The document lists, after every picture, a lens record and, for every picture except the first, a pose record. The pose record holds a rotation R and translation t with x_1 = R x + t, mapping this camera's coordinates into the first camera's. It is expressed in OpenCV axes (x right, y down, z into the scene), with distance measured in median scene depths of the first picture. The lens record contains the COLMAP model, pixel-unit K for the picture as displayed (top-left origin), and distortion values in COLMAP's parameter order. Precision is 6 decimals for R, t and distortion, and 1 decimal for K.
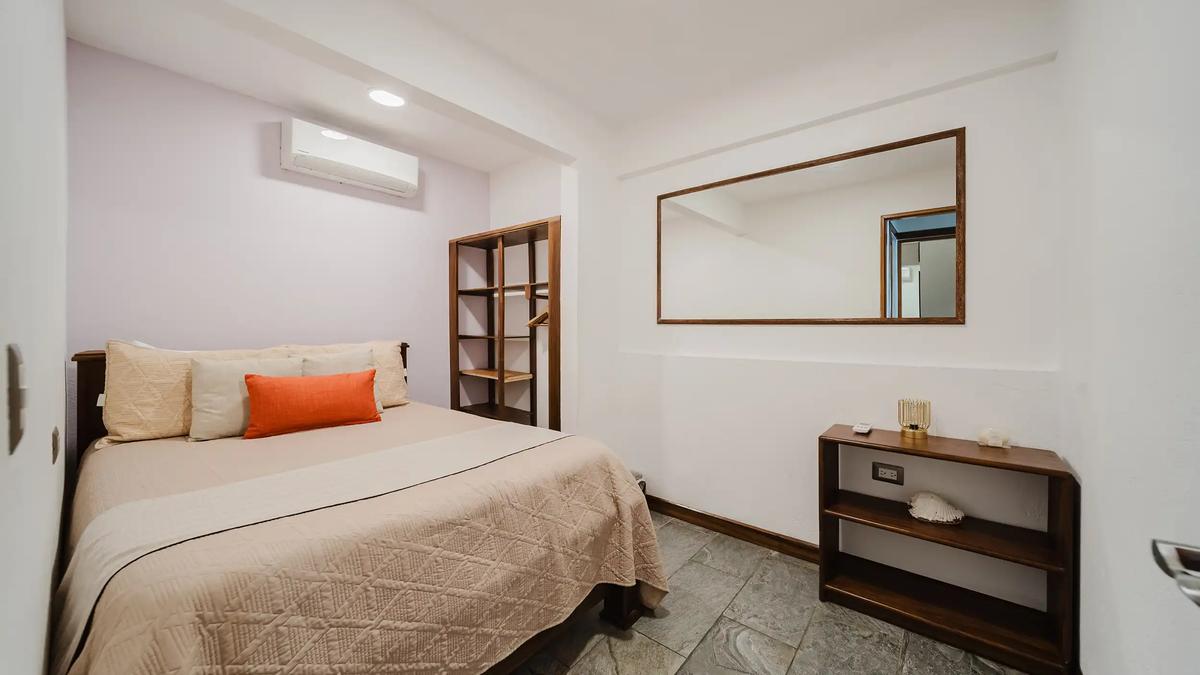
lens RADIAL K [[424.9, 0, 598.7], [0, 424.9, 330.4], [0, 0, 1]] dist [-0.003332, 0.000000]
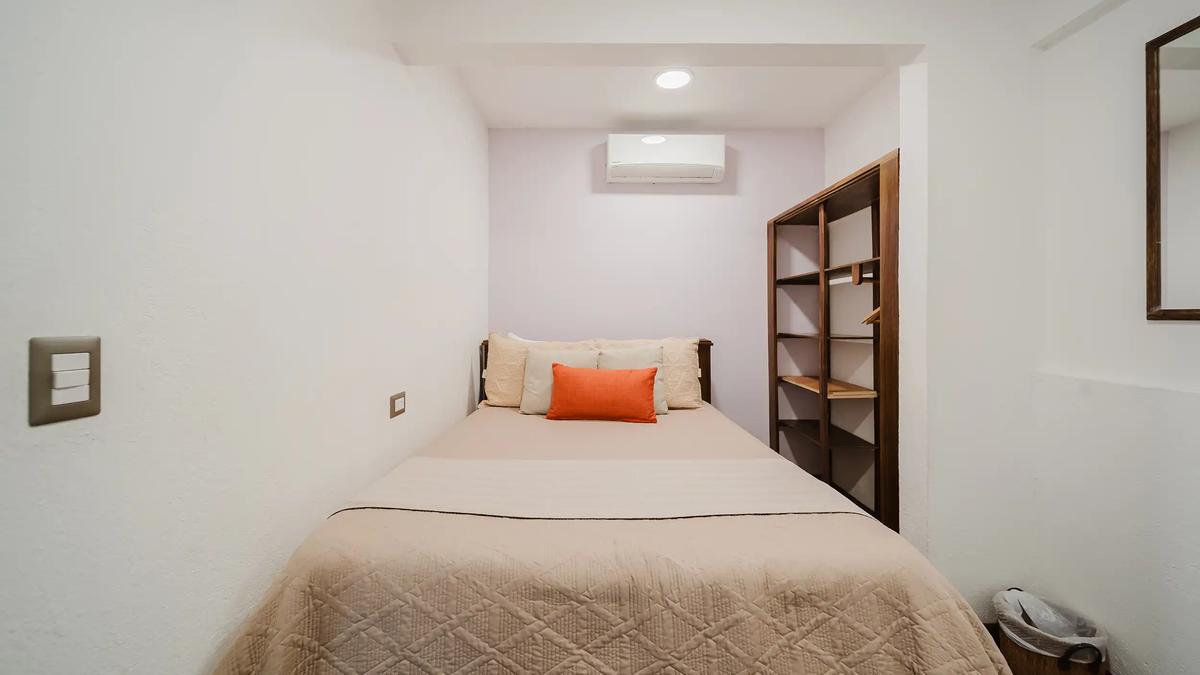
lens RADIAL K [[424.9, 0, 597.7], [0, 424.9, 324.7], [0, 0, 1]] dist [-0.003332, 0.000000]
pose [[0.641045, 0.006936, -0.767472, 0.129956], [-0.010258, 0.999947, 0.000468, -0.003986], [0.767435, 0.007573, 0.641083, 0.305235]]
